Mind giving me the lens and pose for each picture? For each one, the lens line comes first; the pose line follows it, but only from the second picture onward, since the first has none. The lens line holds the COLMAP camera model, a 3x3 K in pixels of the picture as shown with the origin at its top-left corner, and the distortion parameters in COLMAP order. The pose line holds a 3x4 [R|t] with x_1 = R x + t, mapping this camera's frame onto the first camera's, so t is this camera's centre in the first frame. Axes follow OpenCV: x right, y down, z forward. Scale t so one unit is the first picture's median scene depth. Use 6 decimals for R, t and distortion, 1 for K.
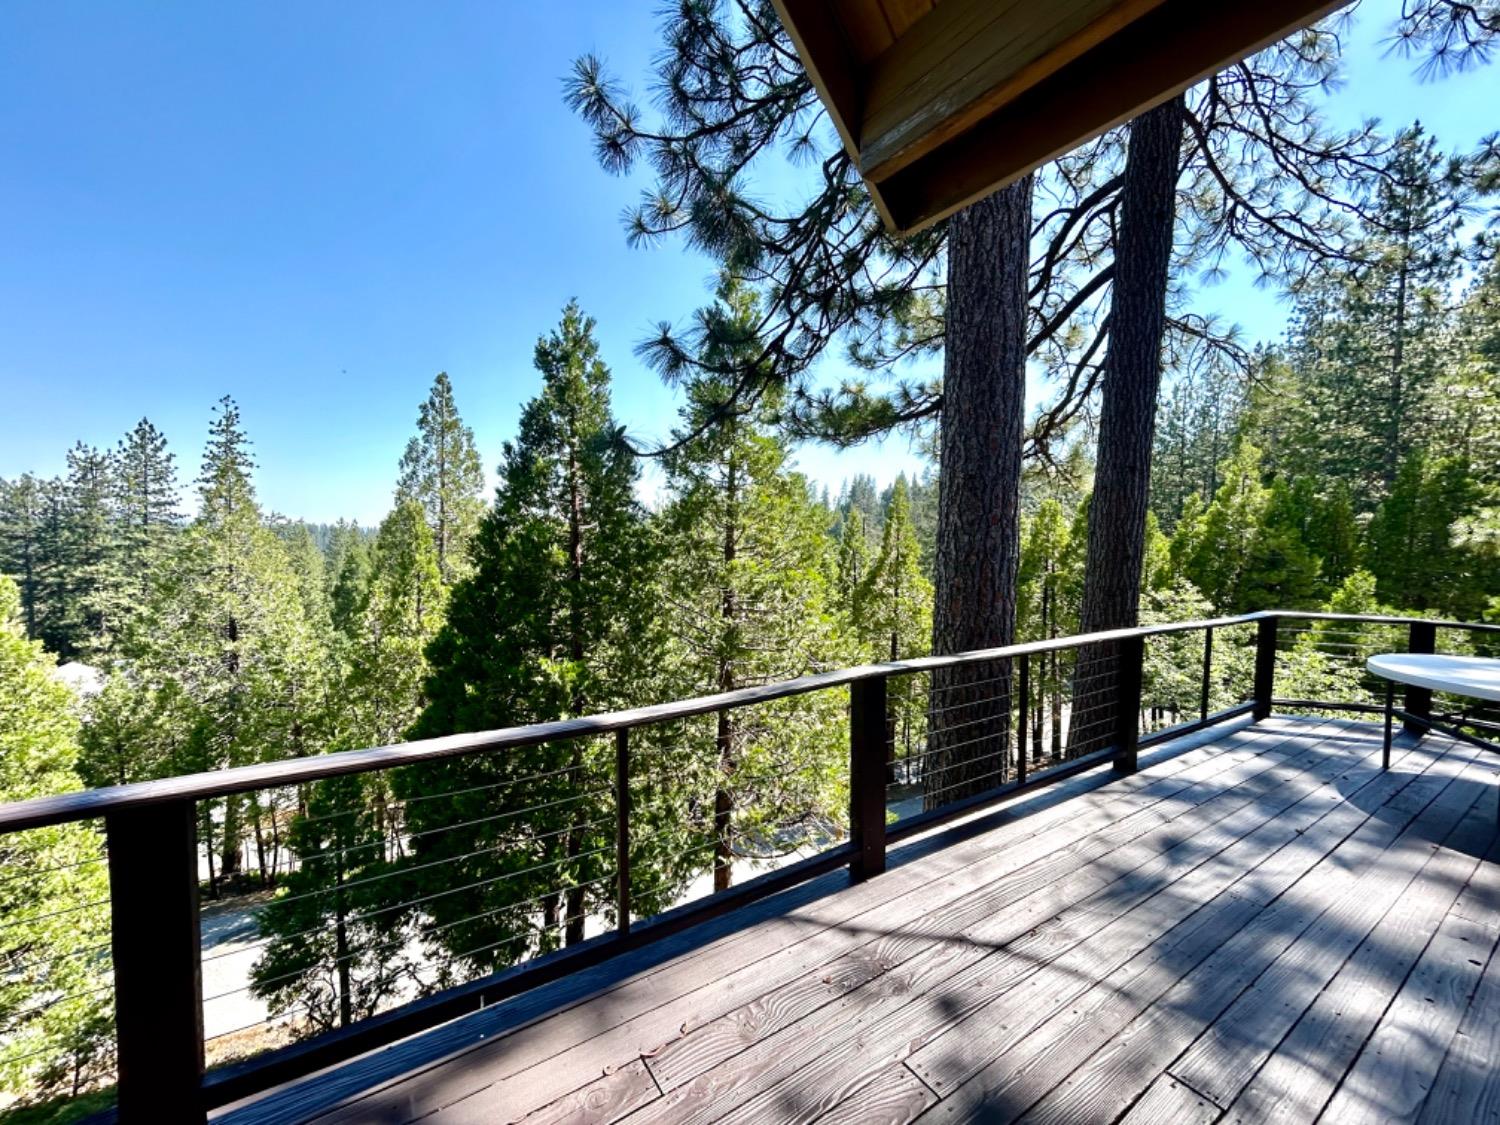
lens RADIAL K [[608.9, 0, 748.5], [0, 608.9, 562.1], [0, 0, 1]] dist [-0.000736, 0.000484]
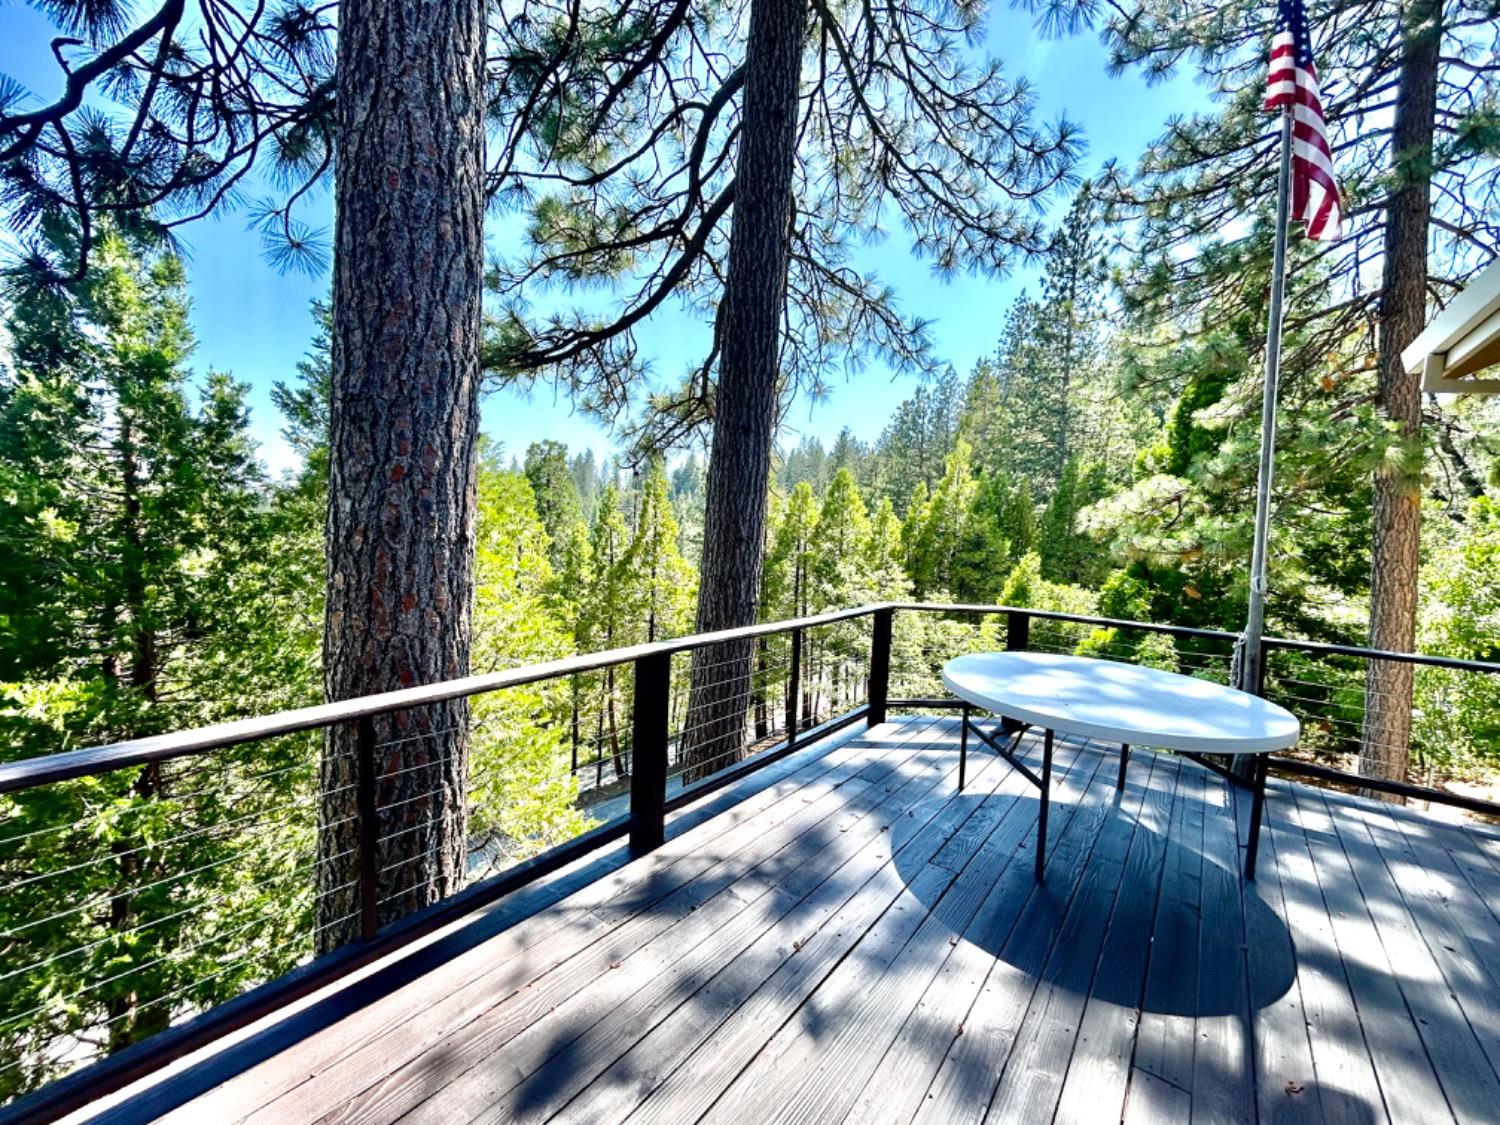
lens RADIAL K [[608.9, 0, 749.3], [0, 608.9, 562.7], [0, 0, 1]] dist [-0.000736, 0.000484]
pose [[0.944160, -0.002522, 0.329478, 0.097061], [-0.009743, 0.999320, 0.035570, -0.001652], [-0.329343, -0.036794, 0.943493, 0.060444]]
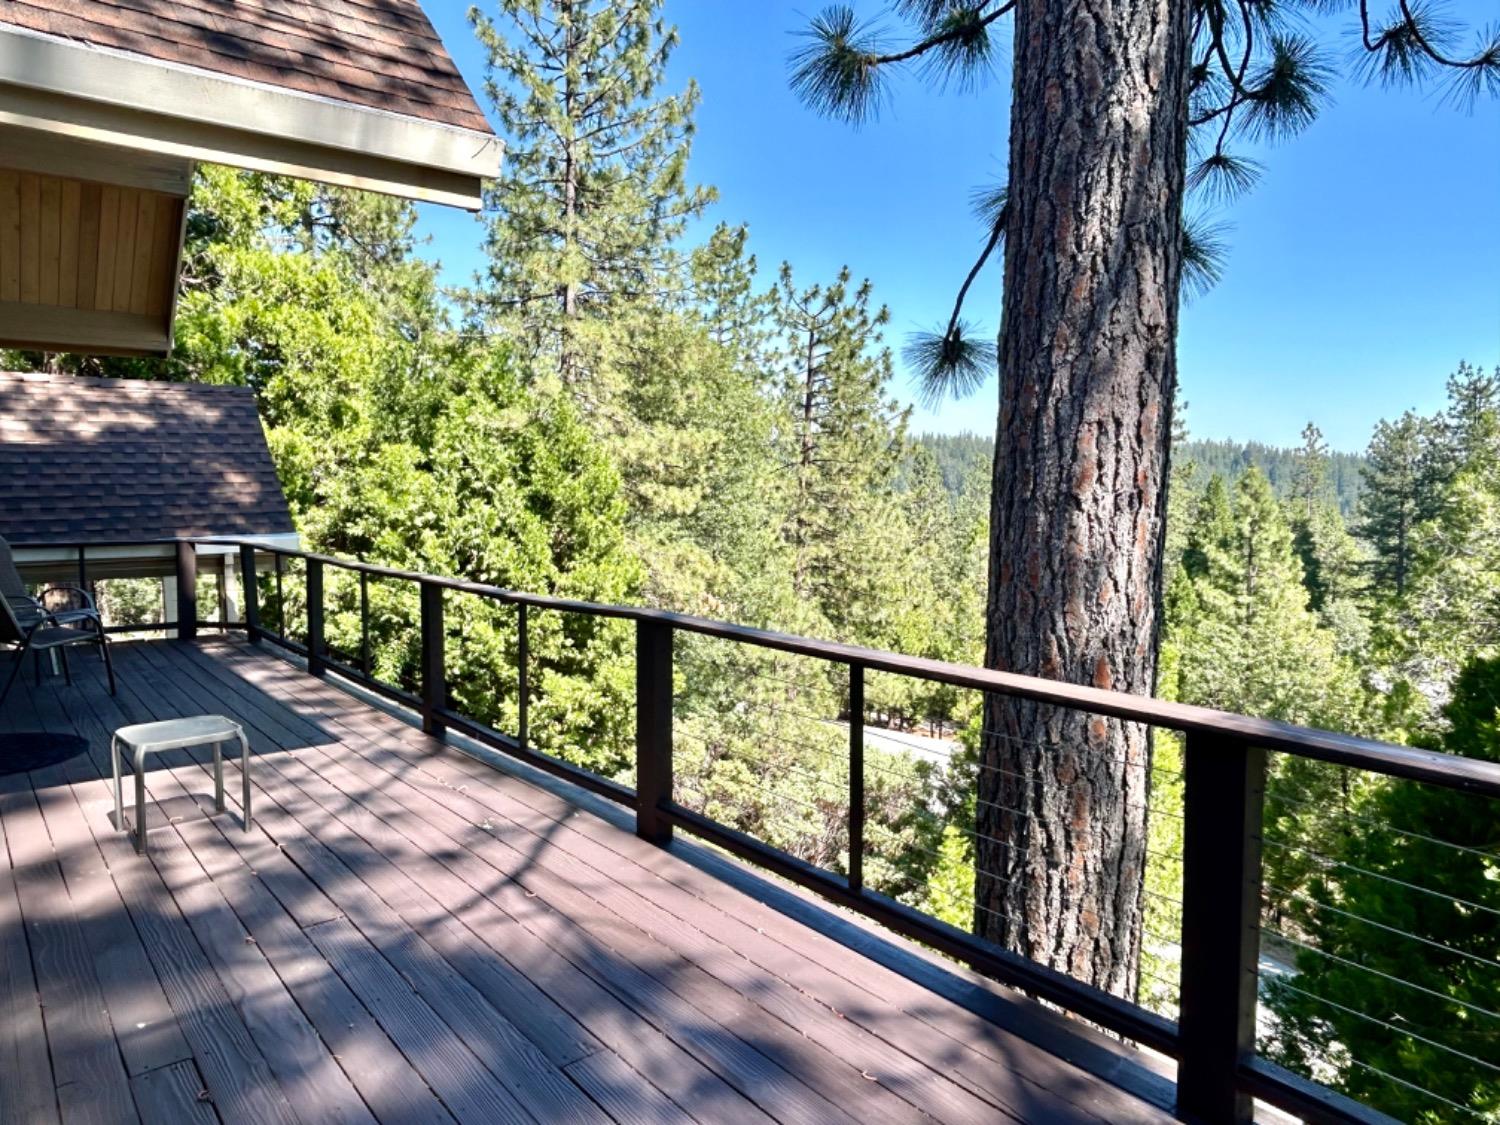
lens RADIAL K [[1016.6, 0, 758.3], [0, 1016.6, 557.7], [0, 0, 1]] dist [0.004455, -0.012623]
pose [[0.098676, 0.063255, -0.993107, 0.221872], [-0.040322, 0.997412, 0.059523, -0.000458], [0.994302, 0.034171, 0.100972, 0.130710]]
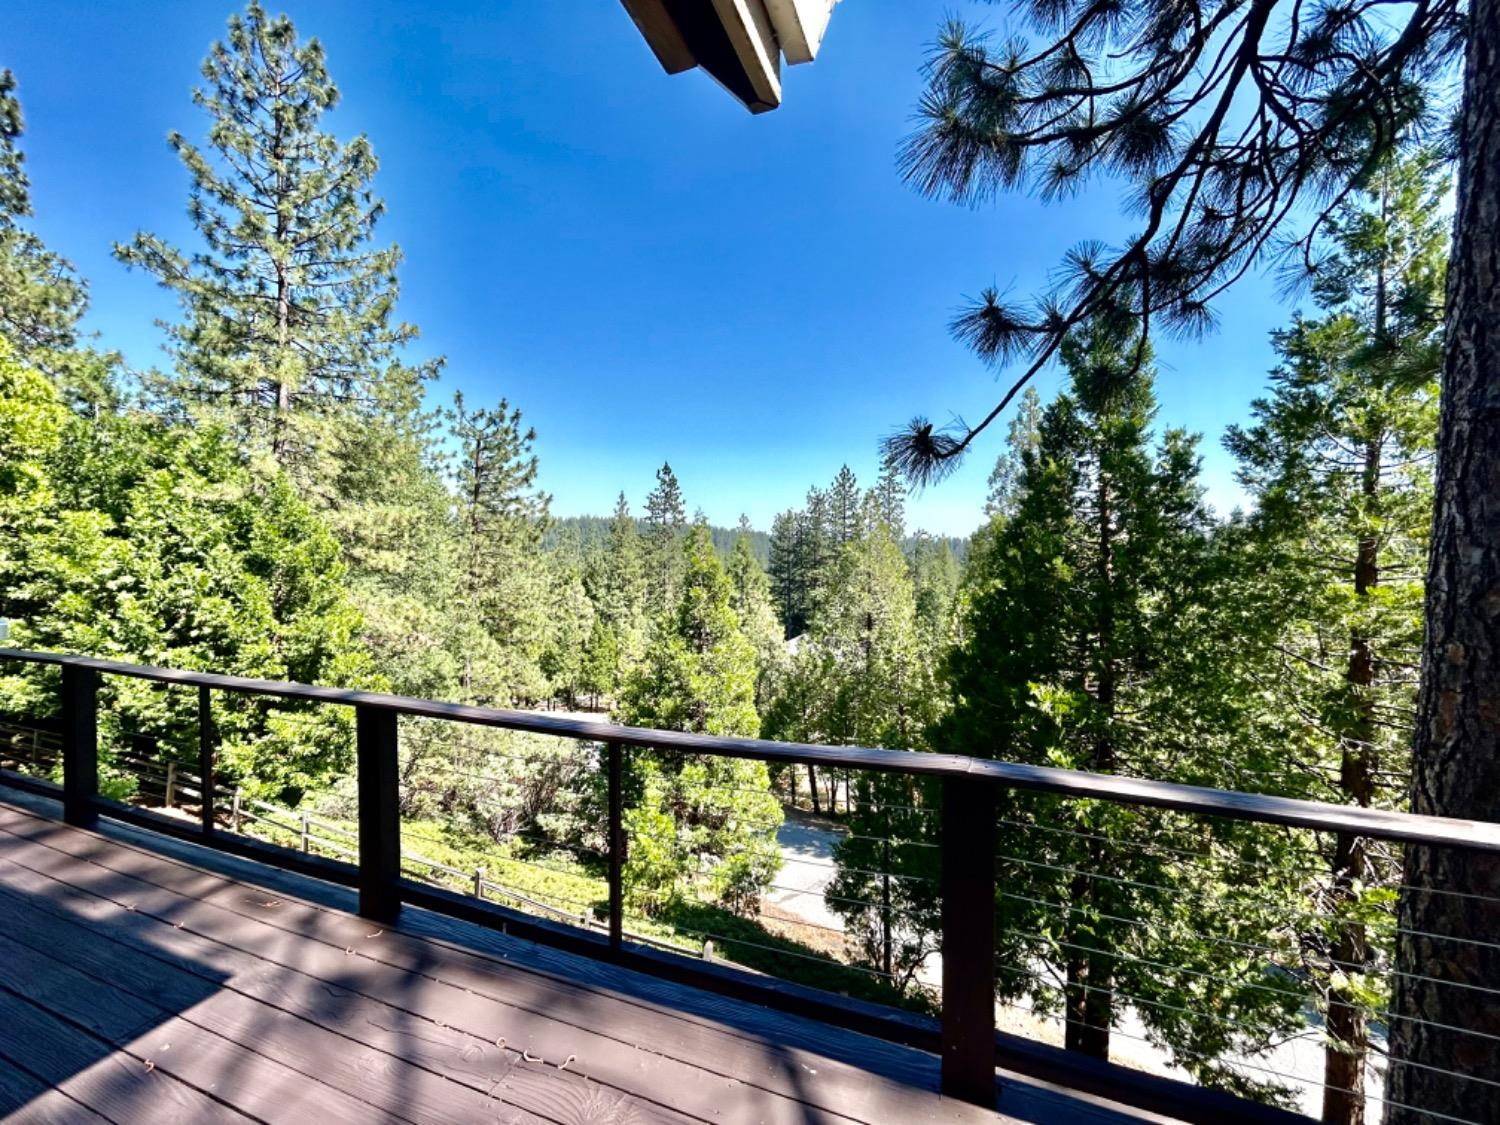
lens RADIAL K [[608.9, 0, 748.1], [0, 608.9, 562.0], [0, 0, 1]] dist [-0.000736, 0.000484]
pose [[0.580893, 0.013010, -0.813876, 0.075029], [-0.028507, 0.999584, -0.004368, -0.003197], [0.813481, 0.025738, 0.581022, 0.058234]]
